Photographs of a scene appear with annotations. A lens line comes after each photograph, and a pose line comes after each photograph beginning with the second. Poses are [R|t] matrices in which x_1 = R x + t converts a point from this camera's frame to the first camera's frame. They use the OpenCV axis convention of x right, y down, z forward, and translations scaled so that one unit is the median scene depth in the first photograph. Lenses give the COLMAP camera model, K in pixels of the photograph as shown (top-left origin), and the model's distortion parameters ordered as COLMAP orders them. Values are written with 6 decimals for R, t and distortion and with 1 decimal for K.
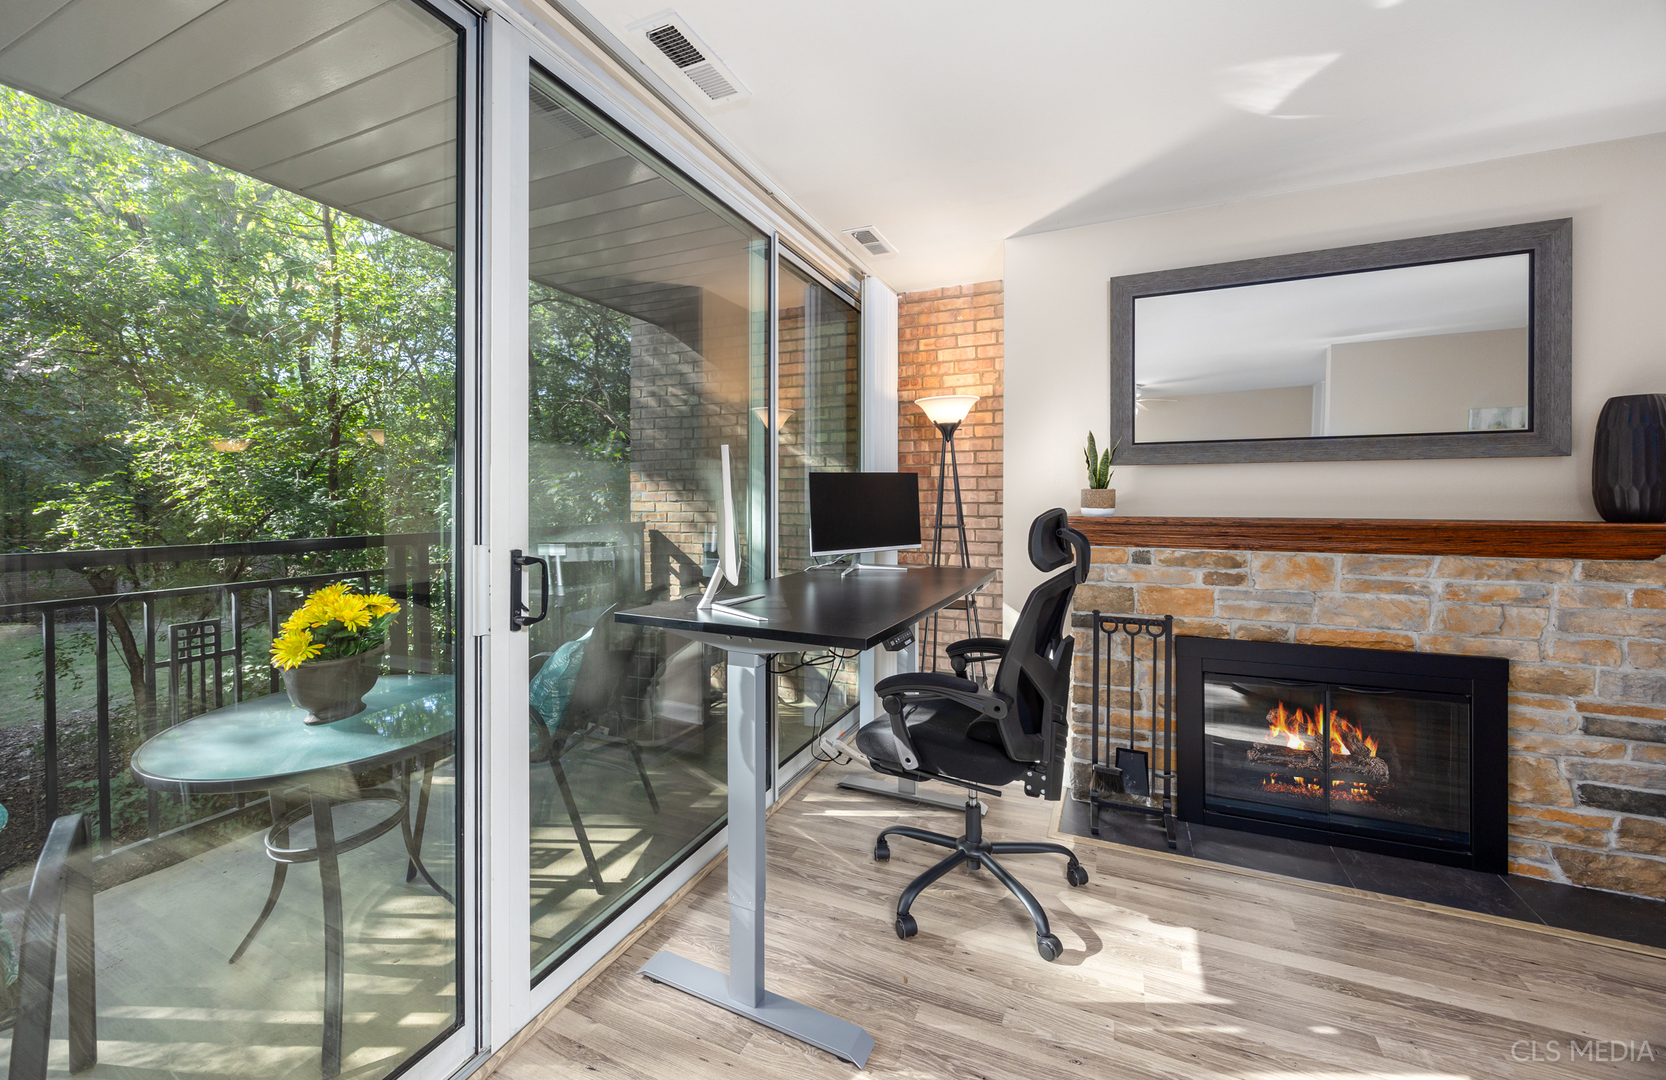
lens RADIAL K [[644.2, 0, 832.8], [0, 644.2, 495.5], [0, 0, 1]] dist [-0.006288, -0.000027]
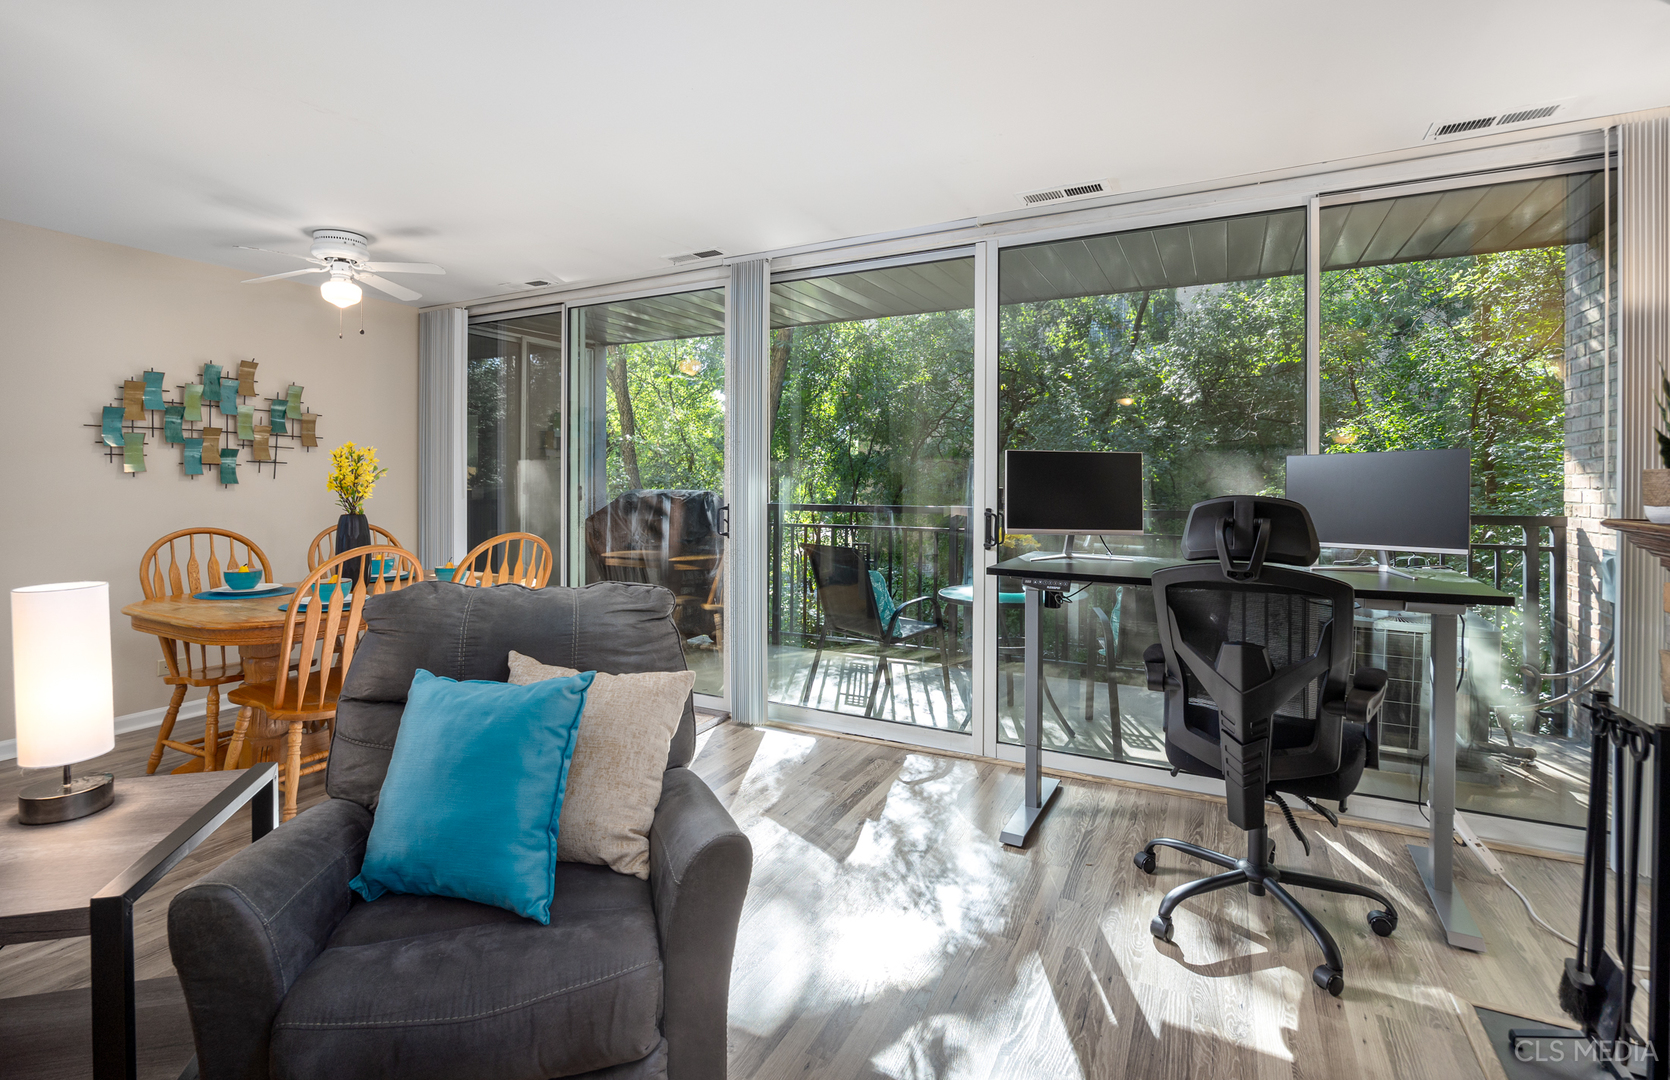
lens RADIAL K [[732.0, 0, 833.1], [0, 732.0, 498.5], [0, 0, 1]] dist [-0.013118, -0.000017]
pose [[-0.057489, 0.004754, -0.998335, 1.304268], [-0.010108, 0.999935, 0.005344, 0.032191], [0.998295, 0.010399, -0.057437, 0.479905]]
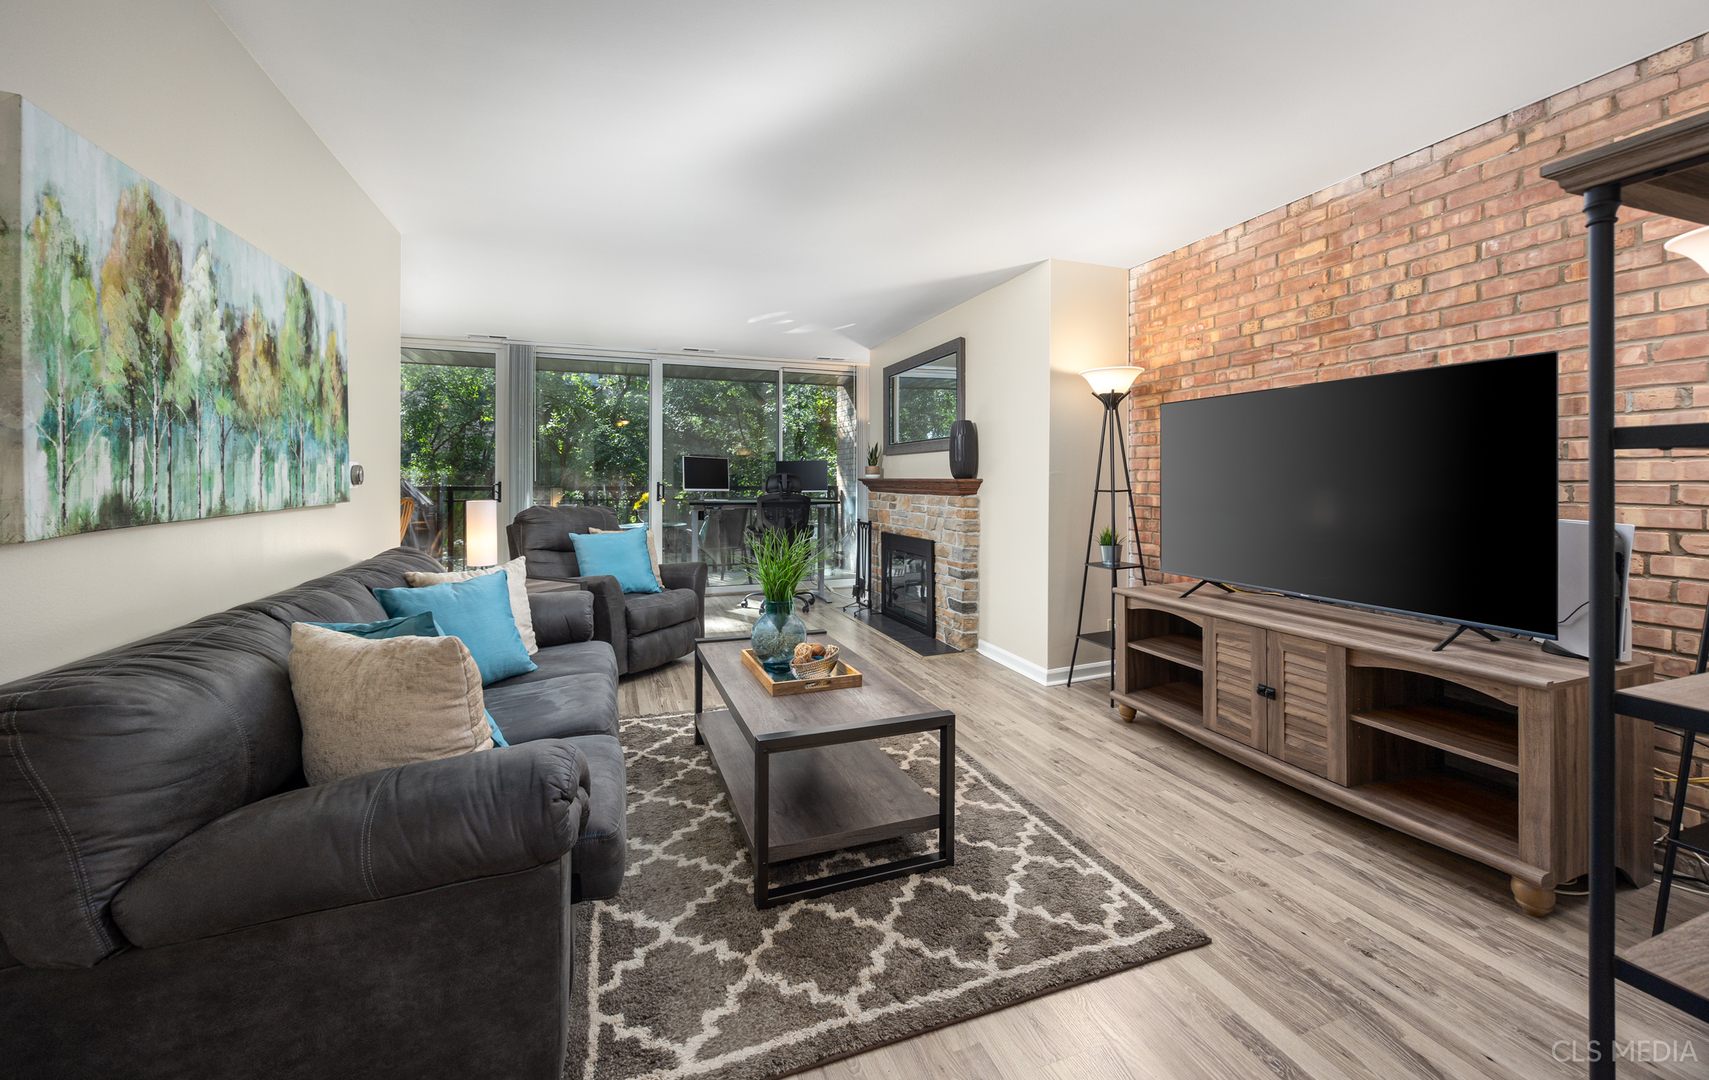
lens RADIAL K [[658.1, 0, 855.5], [0, 658.1, 471.2], [0, 0, 1]] dist [-0.010123, -0.000132]
pose [[0.696877, -0.006428, -0.717162, 2.630468], [-0.000500, 0.999955, -0.009448, 0.038756], [0.717190, 0.006943, 0.696843, -0.821896]]
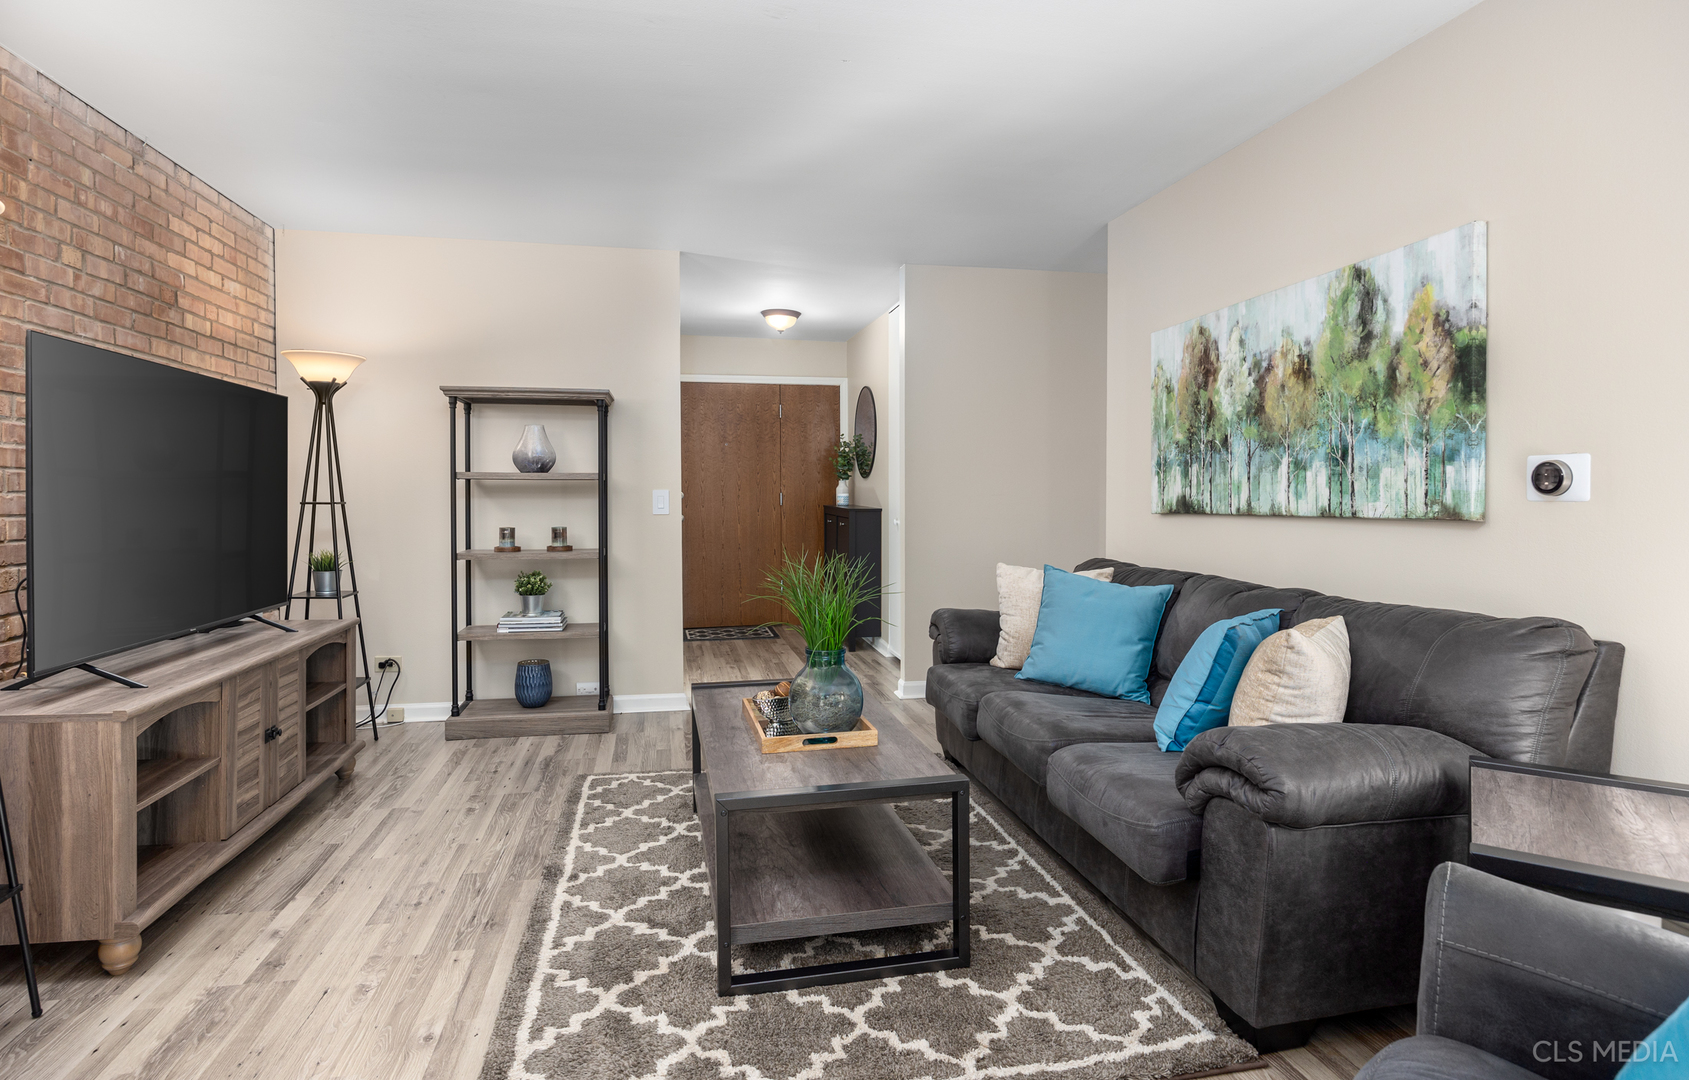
lens RADIAL K [[839.6, 0, 850.3], [0, 839.6, 499.6], [0, 0, 1]] dist [0.000421, 0.000047]
pose [[-0.578330, -0.005977, 0.815781, 0.589256], [-0.000010, 0.999973, 0.007319, 0.052958], [-0.815803, 0.004225, -0.578315, 0.645317]]
